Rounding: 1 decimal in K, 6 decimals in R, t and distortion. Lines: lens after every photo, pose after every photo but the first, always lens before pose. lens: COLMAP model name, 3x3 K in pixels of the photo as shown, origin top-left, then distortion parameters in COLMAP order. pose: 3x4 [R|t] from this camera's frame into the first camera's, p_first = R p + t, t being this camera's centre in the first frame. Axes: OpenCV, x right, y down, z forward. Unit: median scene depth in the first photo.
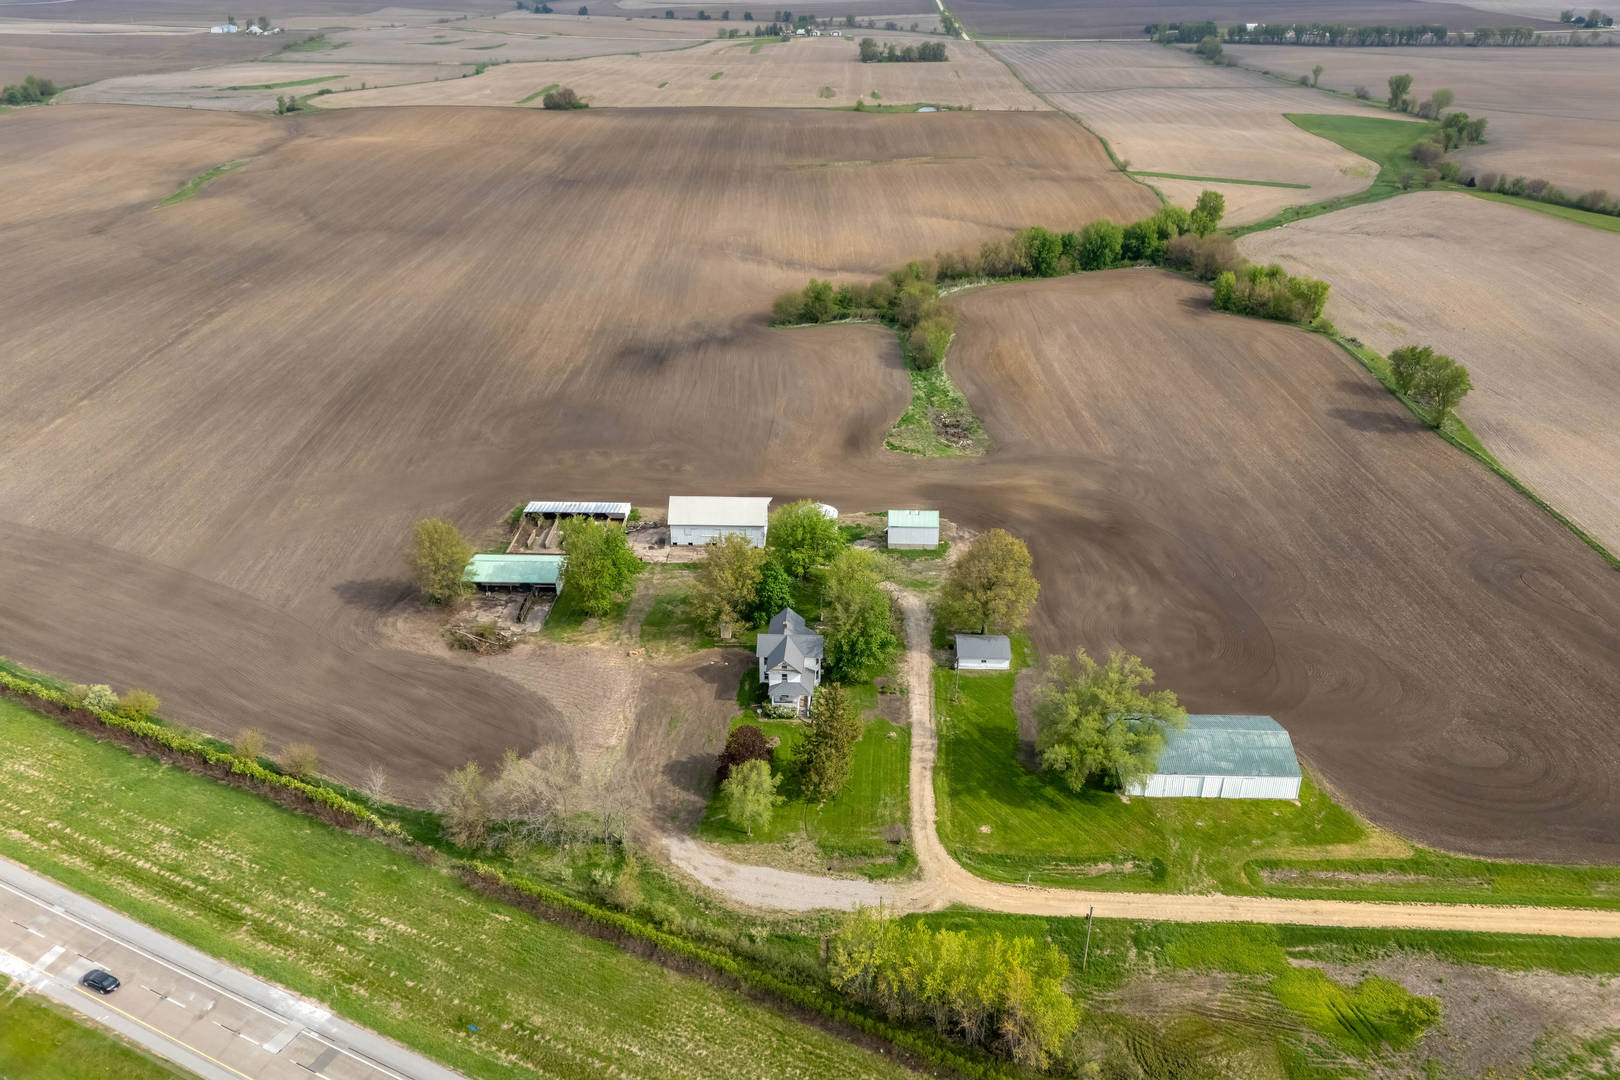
lens RADIAL K [[1189.4, 0, 807.8], [0, 1189.4, 507.3], [0, 0, 1]] dist [0.092118, -0.095052]
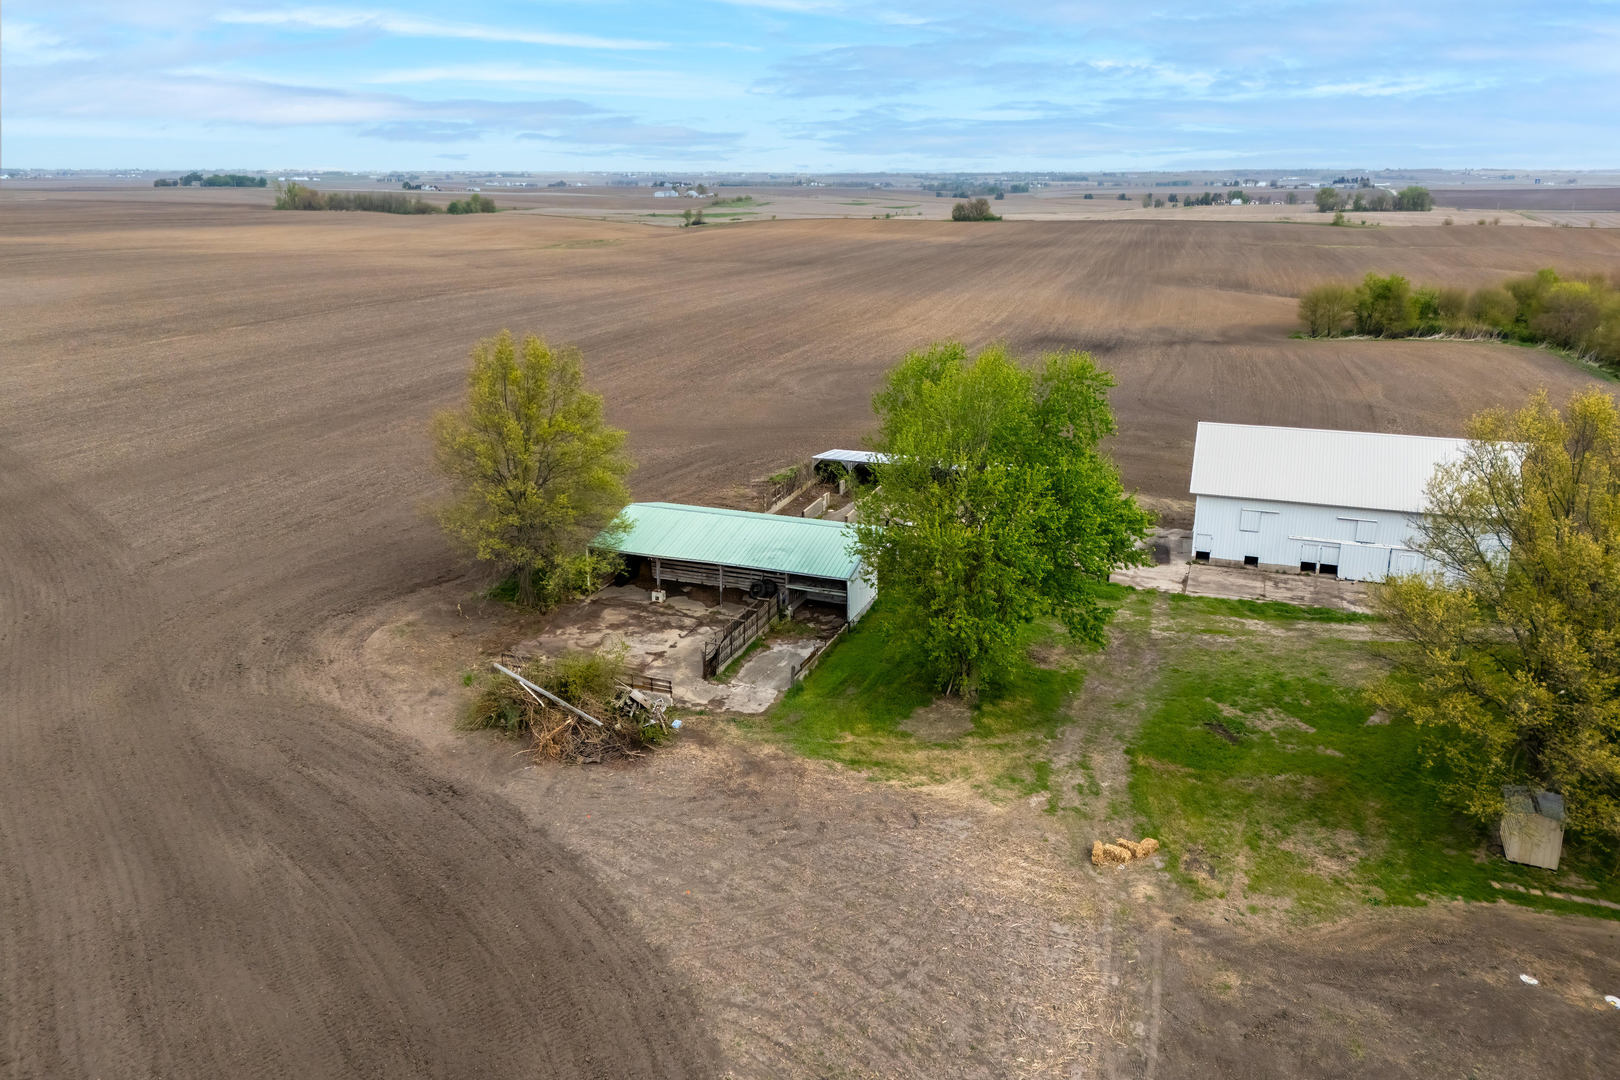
lens RADIAL K [[1189.4, 0, 807.8], [0, 1189.4, 507.3], [0, 0, 1]] dist [0.092118, -0.095052]
pose [[0.948445, 0.089862, -0.303936, -0.142377], [-0.139027, 0.979738, -0.144171, 0.102313], [0.284822, 0.178994, 0.941720, 0.780156]]
